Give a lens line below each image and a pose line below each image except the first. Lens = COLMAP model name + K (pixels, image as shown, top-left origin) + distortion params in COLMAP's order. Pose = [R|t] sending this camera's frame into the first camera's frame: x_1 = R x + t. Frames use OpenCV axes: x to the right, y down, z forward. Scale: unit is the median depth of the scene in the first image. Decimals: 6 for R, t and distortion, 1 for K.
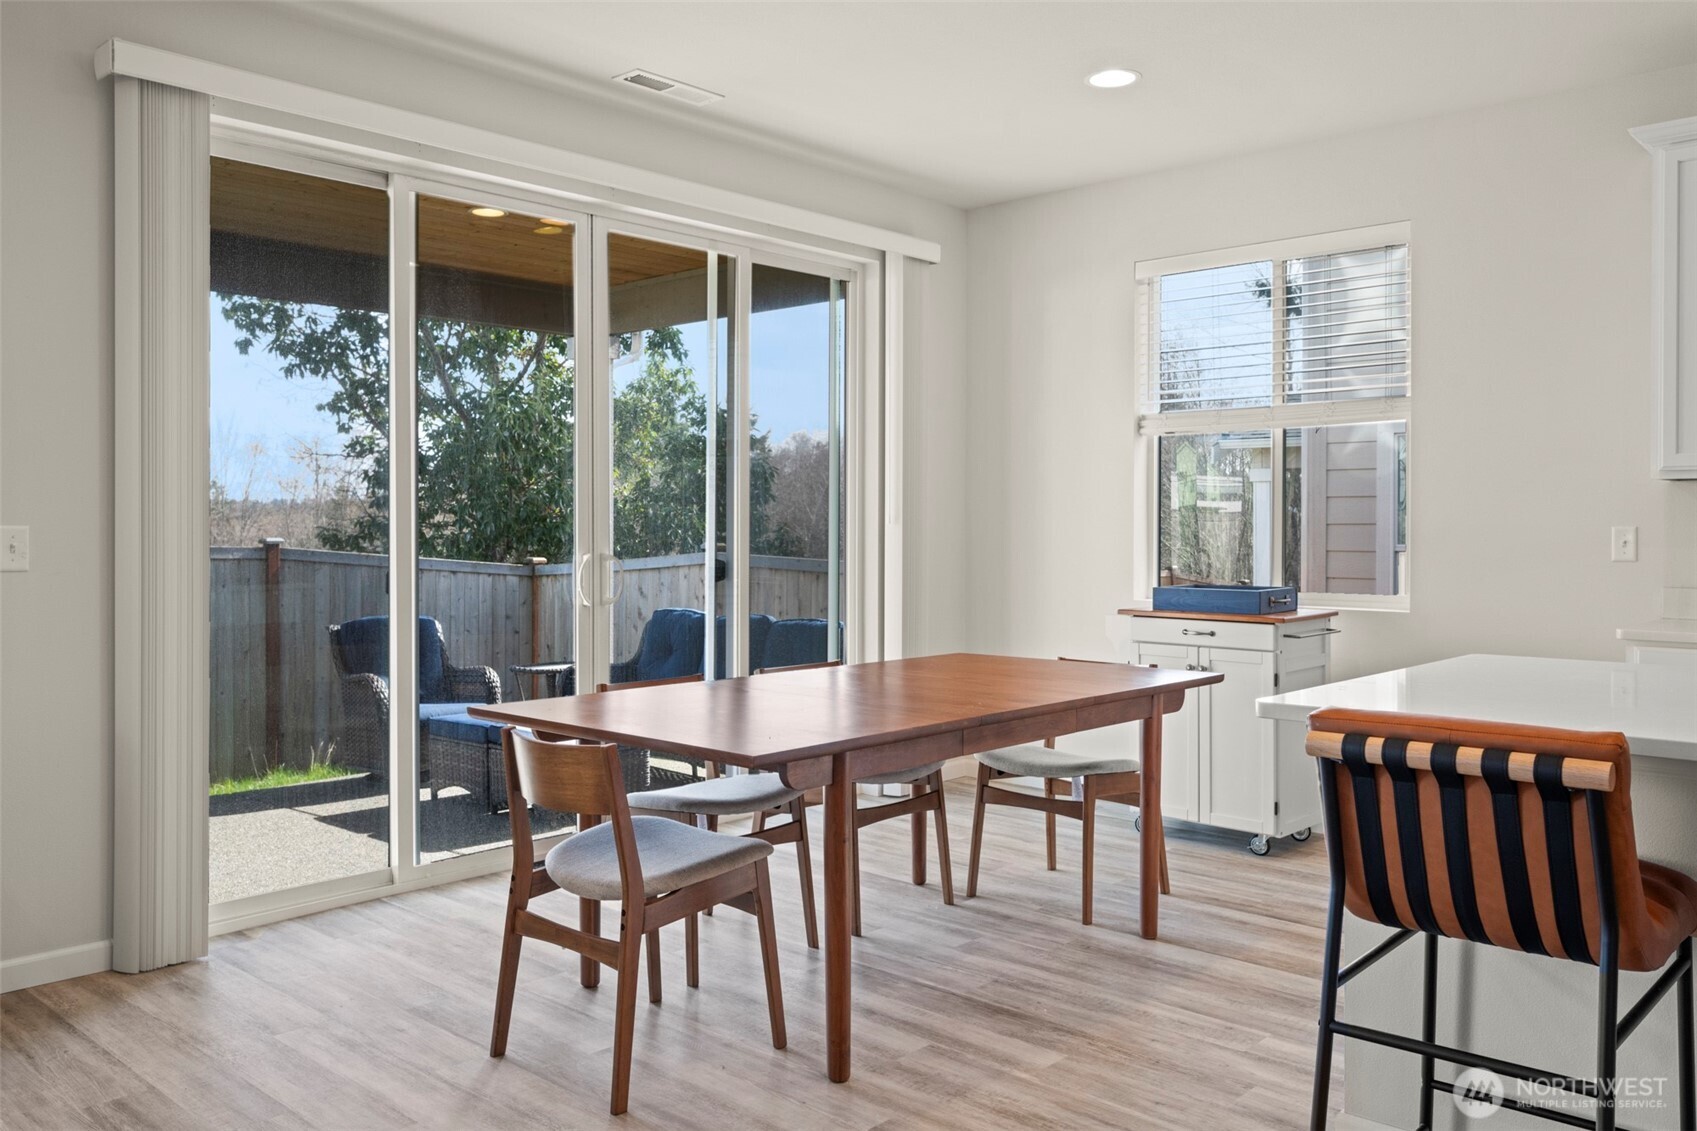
lens RADIAL K [[1332.4, 0, 845.0], [0, 1332.4, 542.0], [0, 0, 1]] dist [-0.008662, -0.000108]
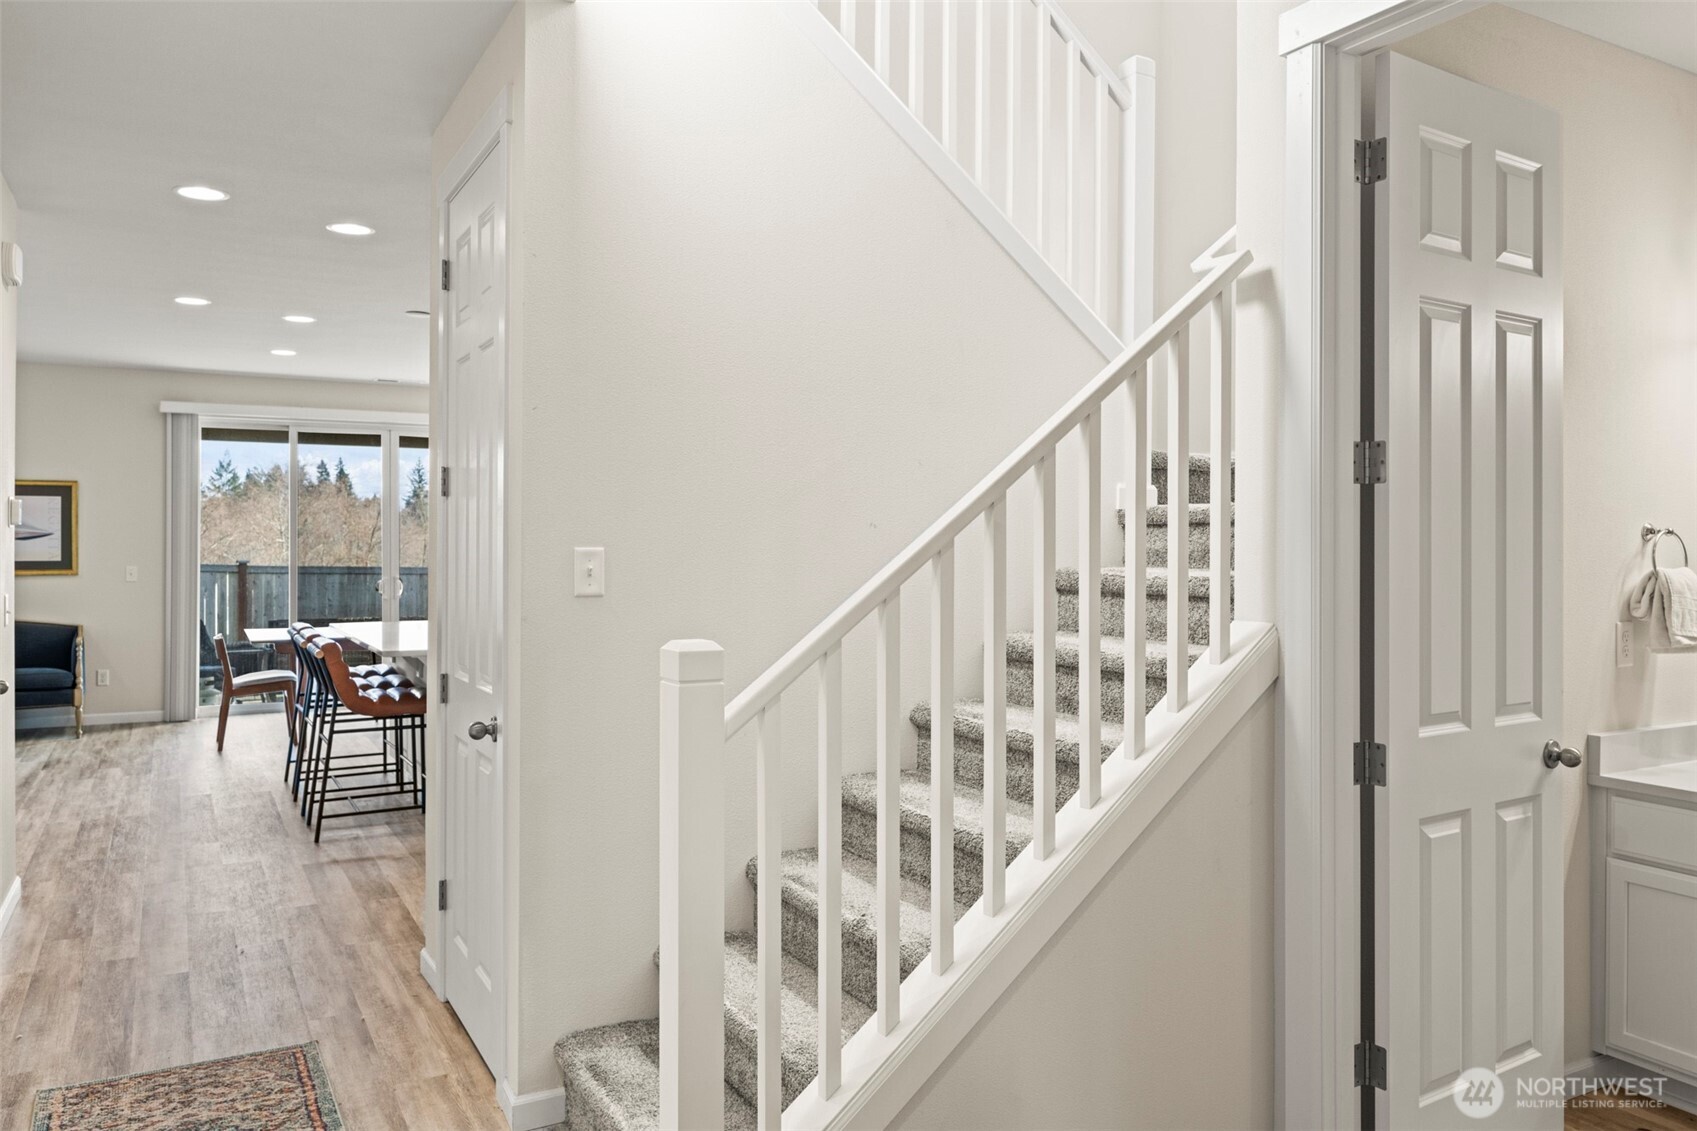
lens RADIAL K [[1209.4, 0, 845.0], [0, 1209.4, 544.0], [0, 0, 1]] dist [-0.012066, -0.003655]
pose [[0.951152, 0.001041, -0.308721, 1.488670], [-0.003646, 0.999962, -0.007862, -0.040752], [0.308701, 0.008604, 0.951120, -0.925343]]
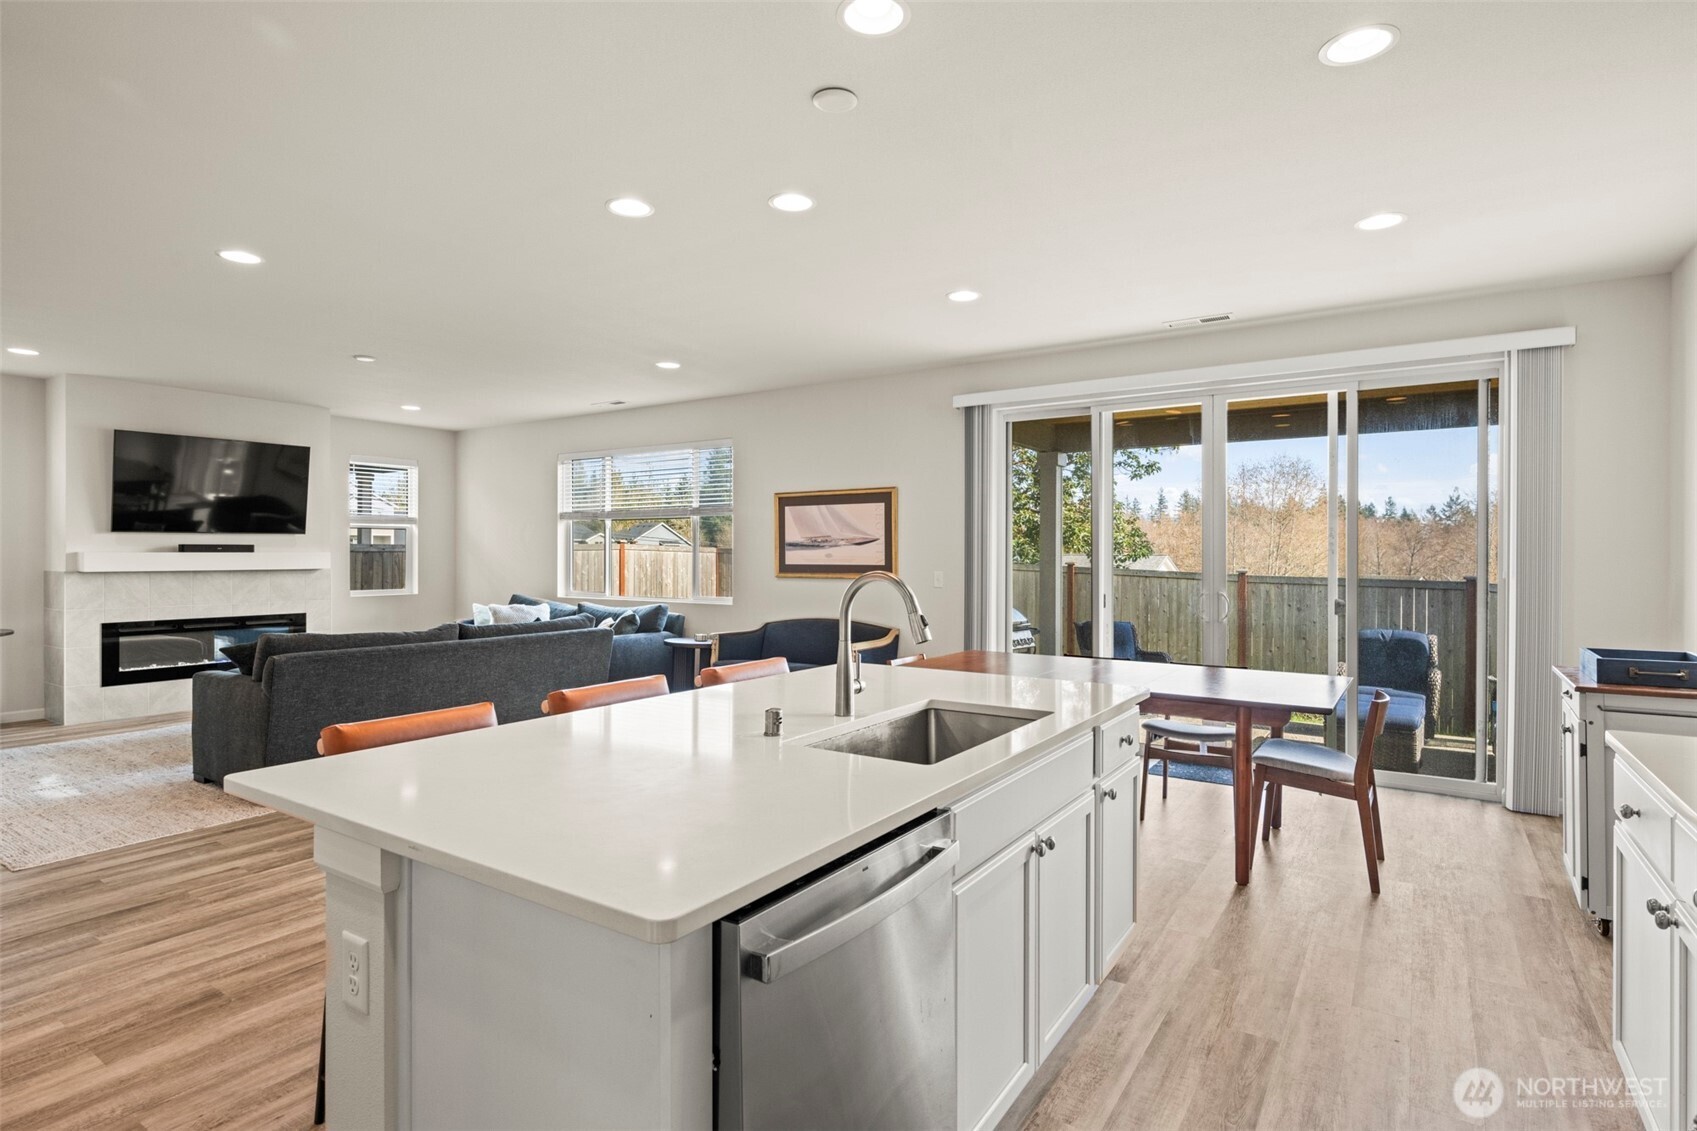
lens RADIAL K [[858.4, 0, 852.4], [0, 858.4, 551.9], [0, 0, 1]] dist [-0.001922, -0.000971]
pose [[0.160982, -0.004101, -0.986949, 1.021130], [-0.013137, 0.999894, -0.006298, -0.035590], [0.986870, 0.013980, 0.160911, 0.441893]]
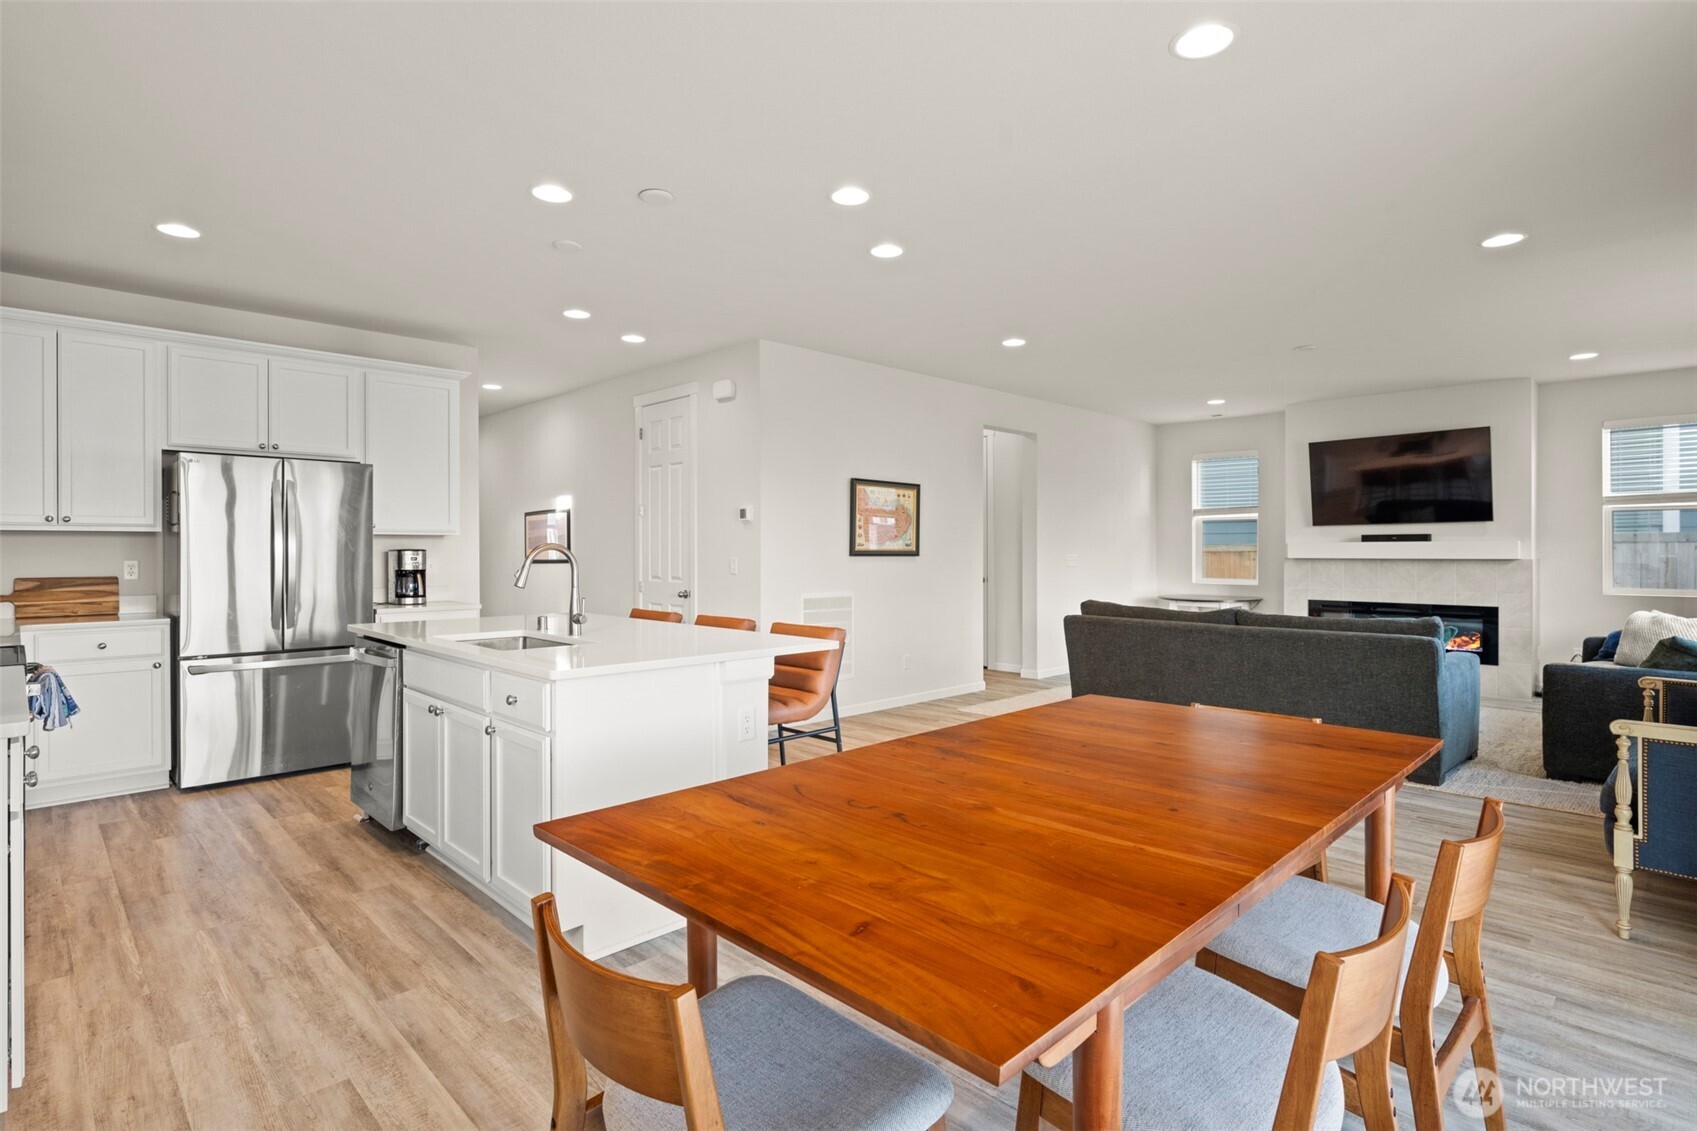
lens RADIAL K [[858.4, 0, 852.4], [0, 858.4, 551.9], [0, 0, 1]] dist [-0.001922, -0.000971]
pose [[-0.998765, -0.000948, 0.049672, 0.126012], [-0.000346, 0.999926, 0.012138, -0.028512], [-0.049680, 0.012106, -0.998692, 1.407259]]
